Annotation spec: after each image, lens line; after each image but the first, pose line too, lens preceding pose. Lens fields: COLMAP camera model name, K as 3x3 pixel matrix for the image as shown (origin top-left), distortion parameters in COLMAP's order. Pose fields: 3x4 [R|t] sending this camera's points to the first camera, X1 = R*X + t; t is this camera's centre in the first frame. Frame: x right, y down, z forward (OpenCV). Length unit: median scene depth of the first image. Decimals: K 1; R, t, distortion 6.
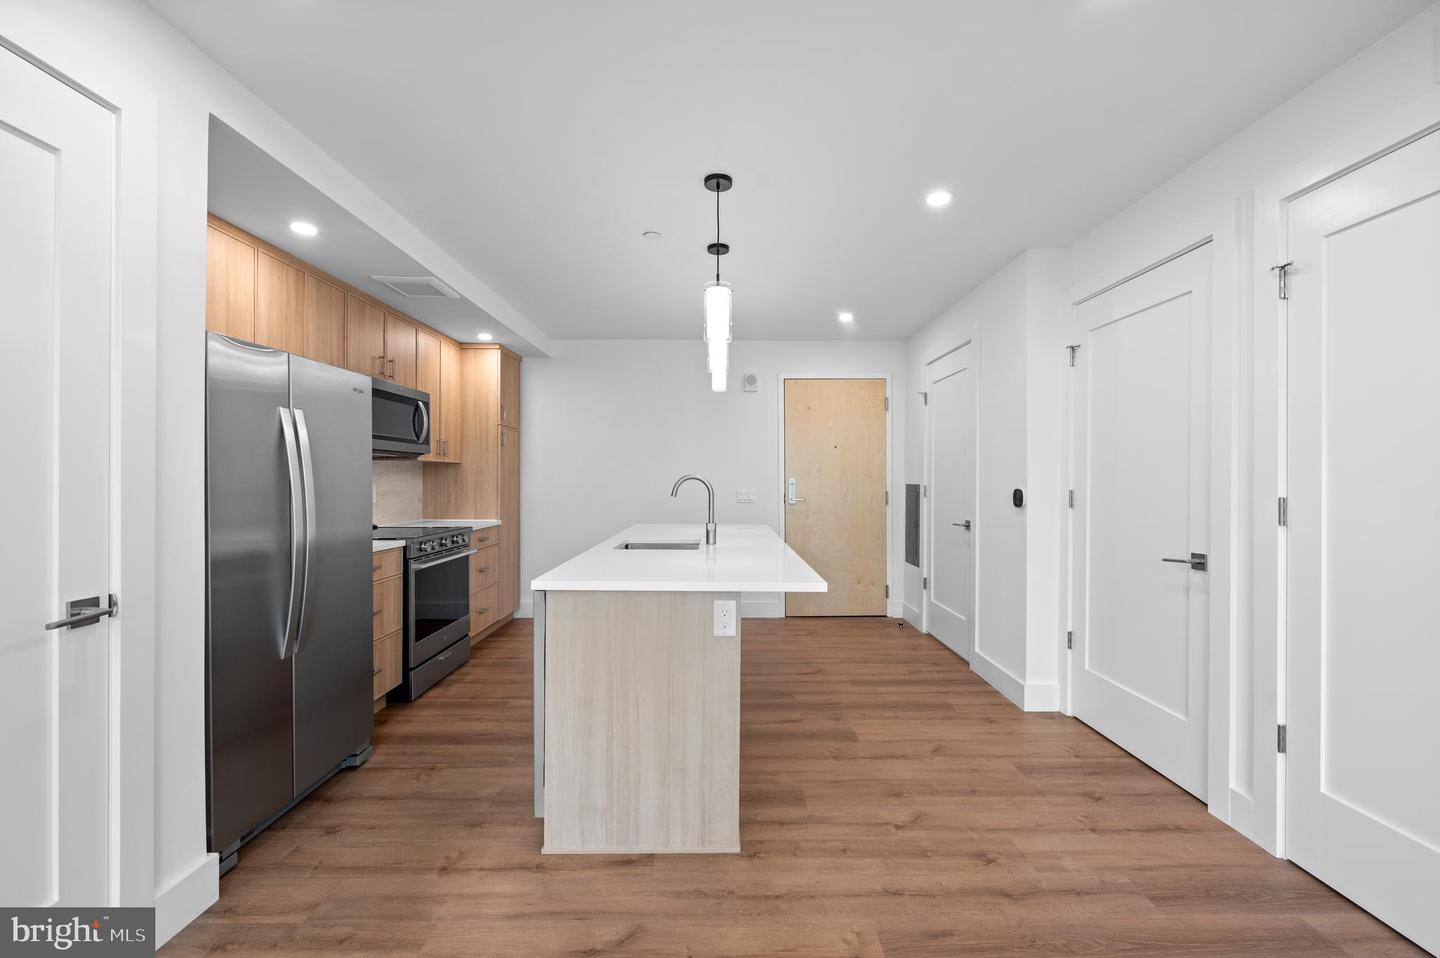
lens RADIAL K [[584.5, 0, 720.0], [0, 584.5, 477.6], [0, 0, 1]] dist [-0.002029, 0.000813]
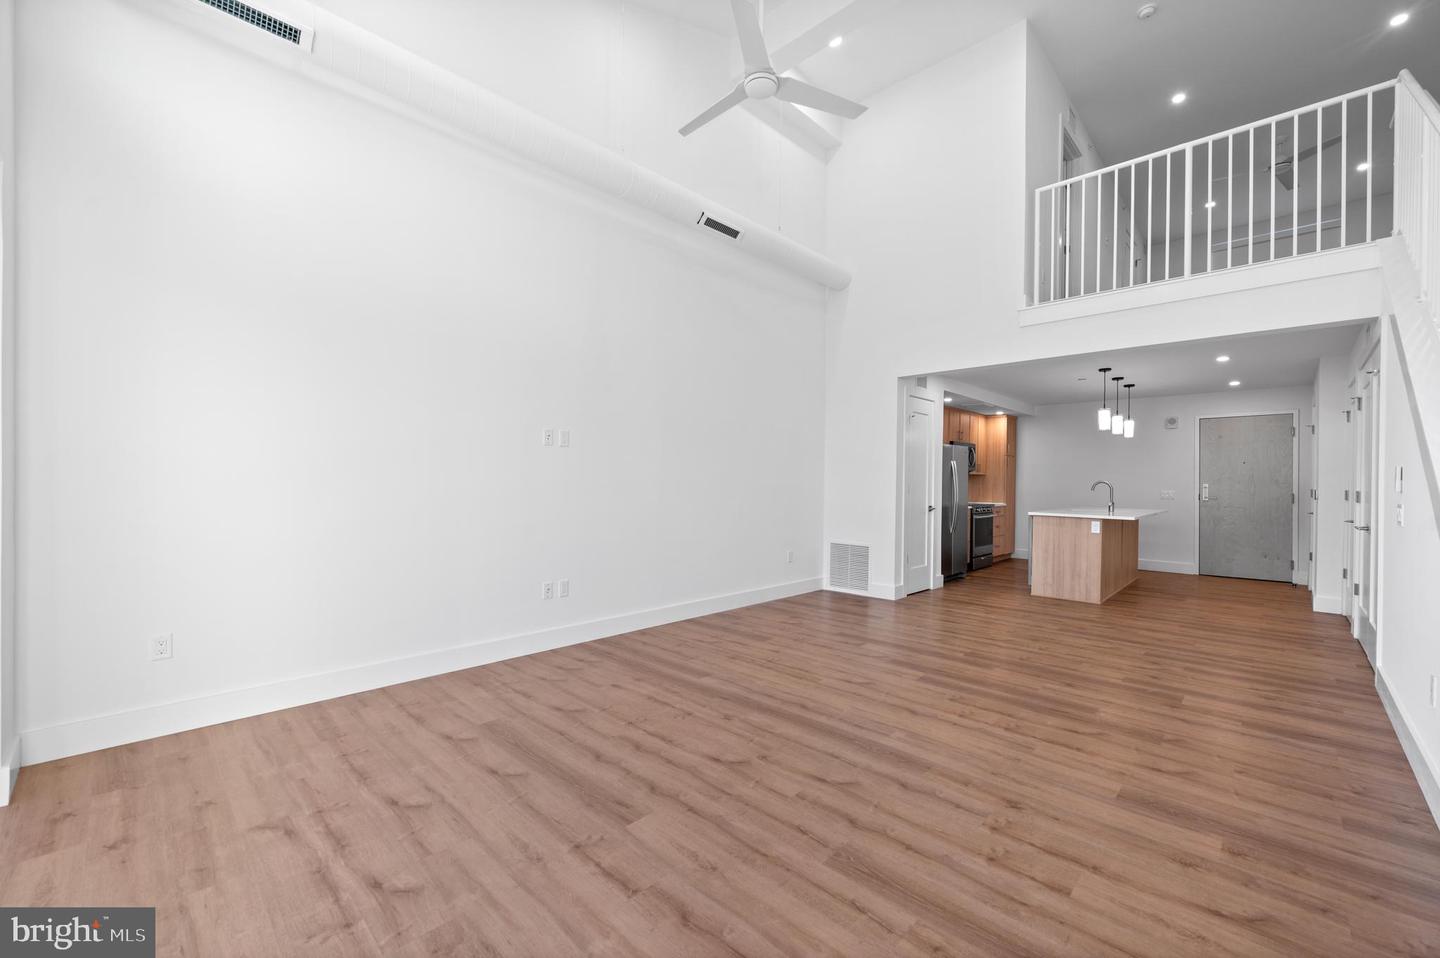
lens RADIAL K [[584.5, 0, 723.7], [0, 584.5, 484.9], [0, 0, 1]] dist [-0.002029, 0.000813]
pose [[0.719322, 0.009898, -0.694606, 0.450008], [-0.008795, 0.999948, 0.005141, 0.011404], [0.694621, 0.002411, 0.719372, -1.579722]]
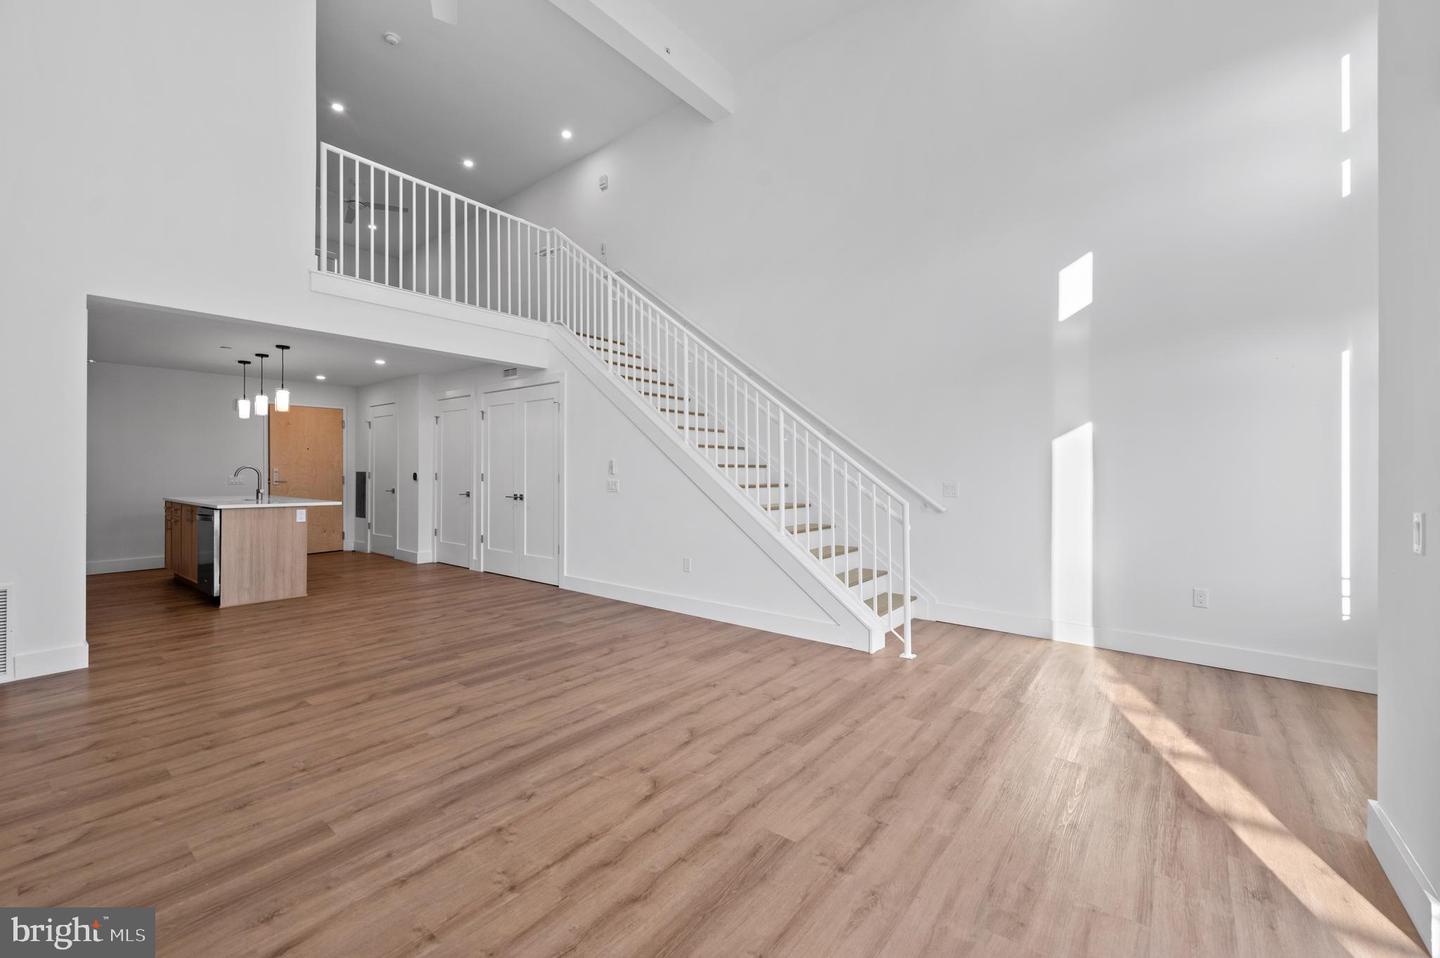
lens RADIAL K [[584.5, 0, 731.5], [0, 584.5, 474.0], [0, 0, 1]] dist [-0.002029, 0.000813]
pose [[0.609566, -0.002373, 0.792732, -0.604242], [-0.003352, 0.999979, 0.005570, 0.006667], [-0.792728, -0.006053, 0.609545, -1.504587]]
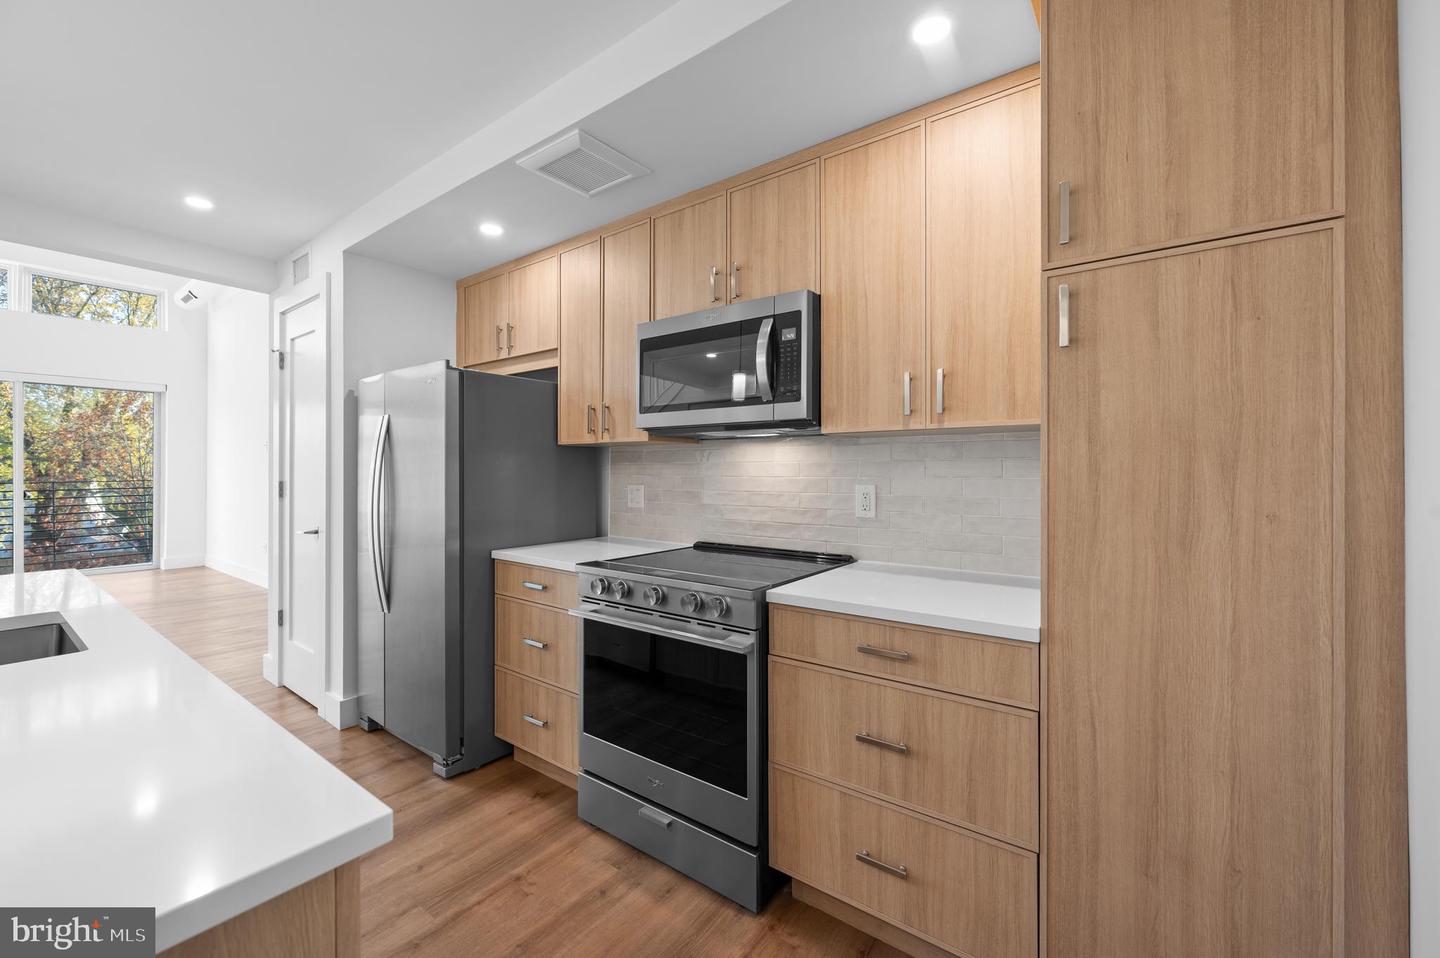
lens RADIAL K [[584.5, 0, 728.6], [0, 584.5, 459.6], [0, 0, 1]] dist [-0.002029, 0.000813]
pose [[-0.602823, -0.011183, -0.797797, -0.108978], [0.003187, 0.999860, -0.016424, -0.001256], [0.797869, -0.012443, -0.602703, 1.547109]]
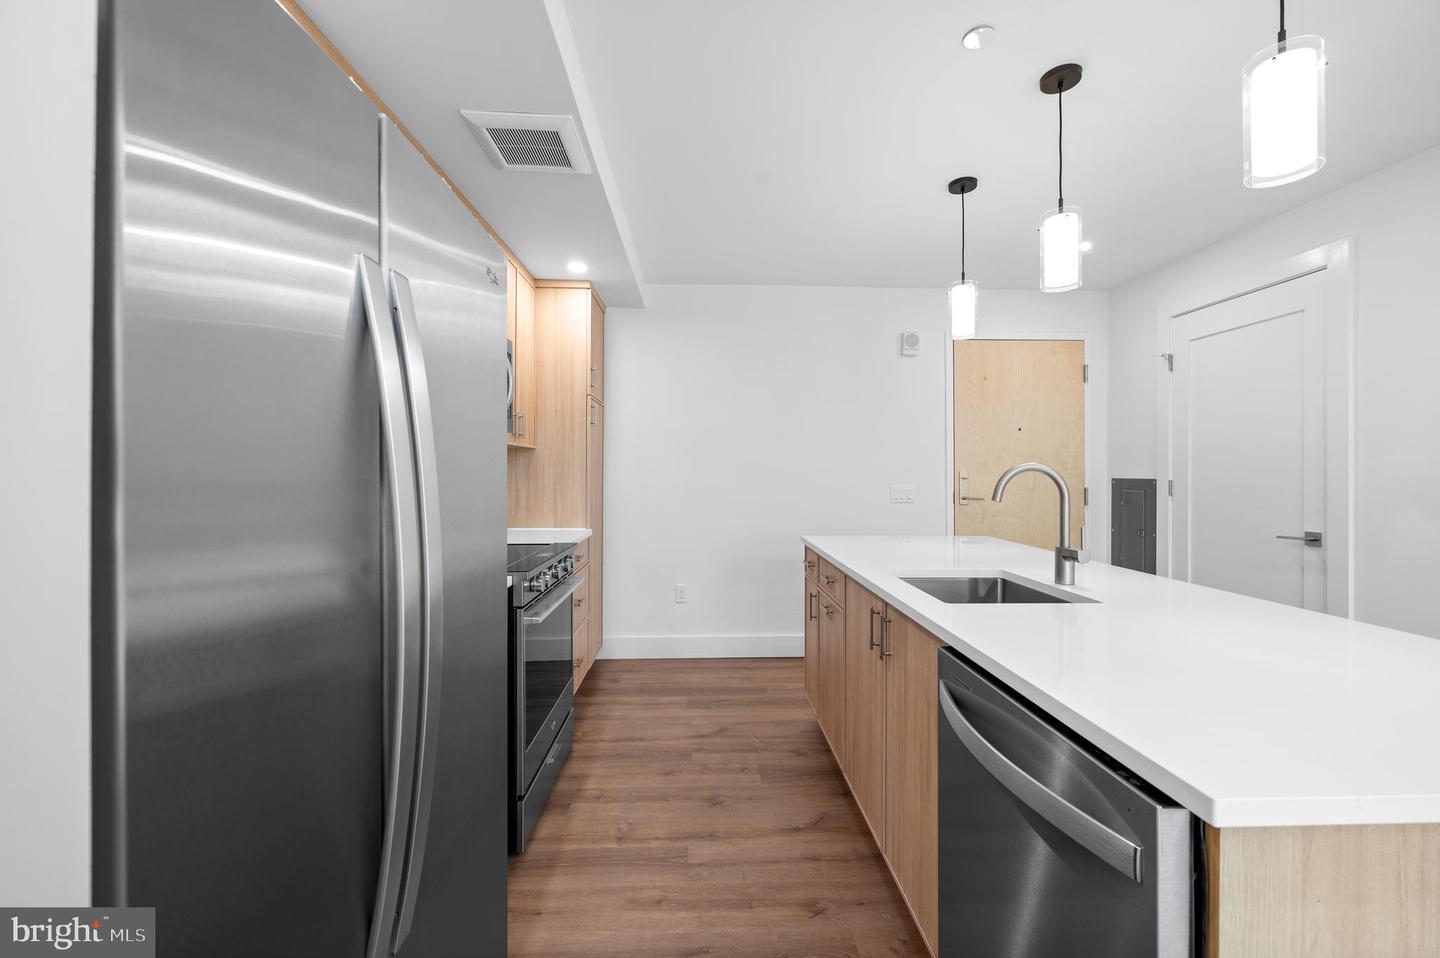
lens RADIAL K [[584.5, 0, 725.8], [0, 584.5, 466.8], [0, 0, 1]] dist [-0.002029, 0.000813]
pose [[0.999197, 0.000591, 0.040058, -0.352868], [-0.000303, 0.999974, -0.007210, 0.003042], [-0.040061, 0.007192, 0.999171, 0.415362]]
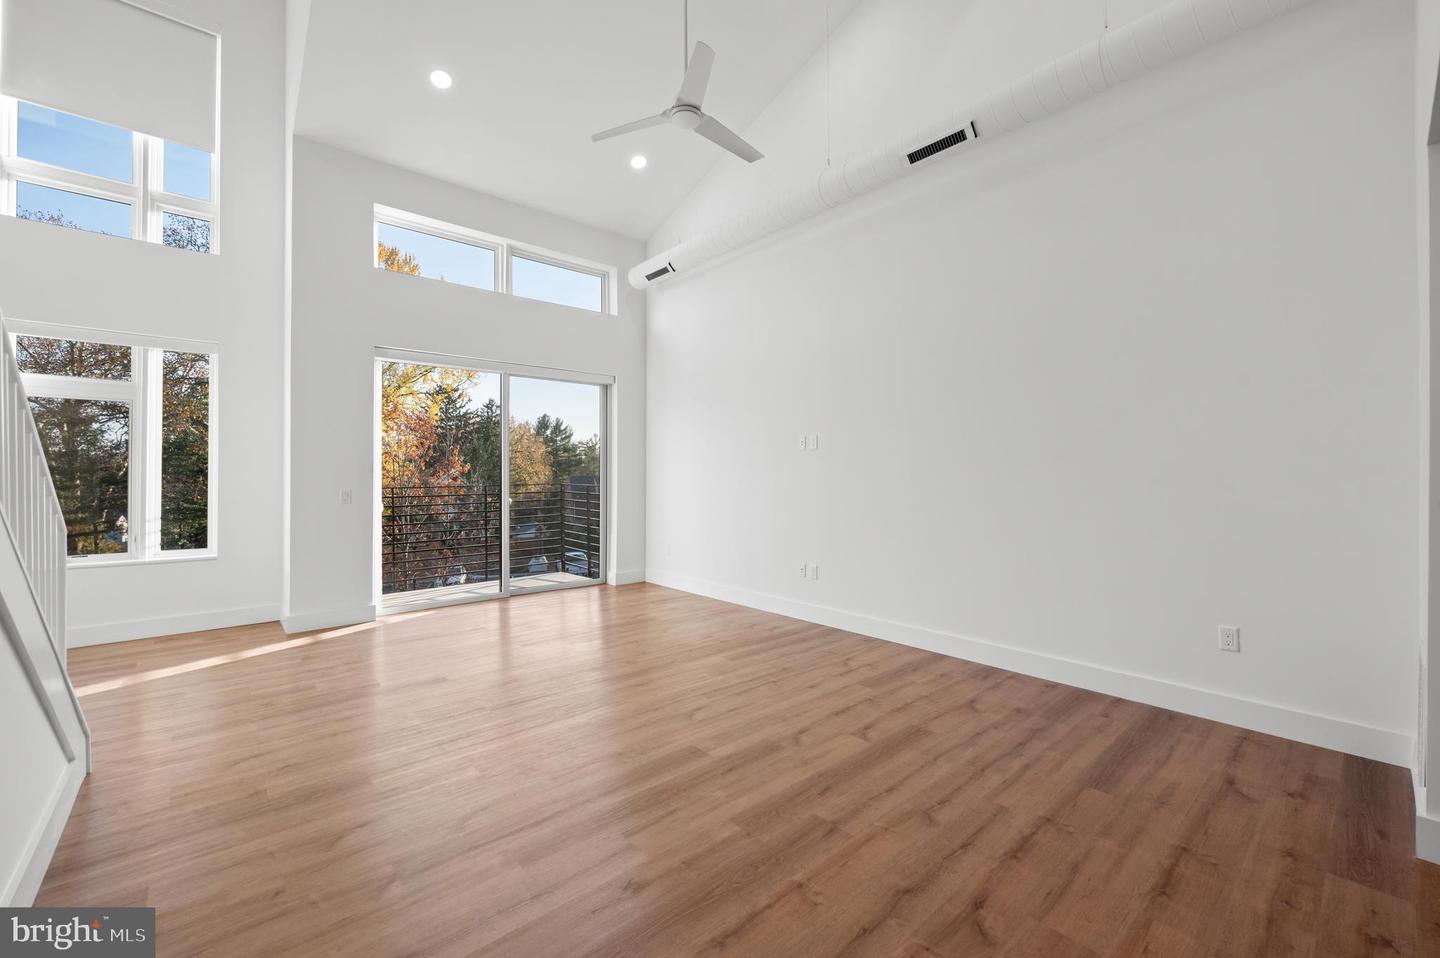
lens RADIAL K [[584.5, 0, 729.3], [0, 584.5, 474.5], [0, 0, 1]] dist [-0.002029, 0.000813]
pose [[-0.750298, -0.003873, -0.661088, 0.453393], [-0.002530, 0.999992, -0.002987, 0.004452], [0.661094, -0.000569, -0.750302, 0.165018]]
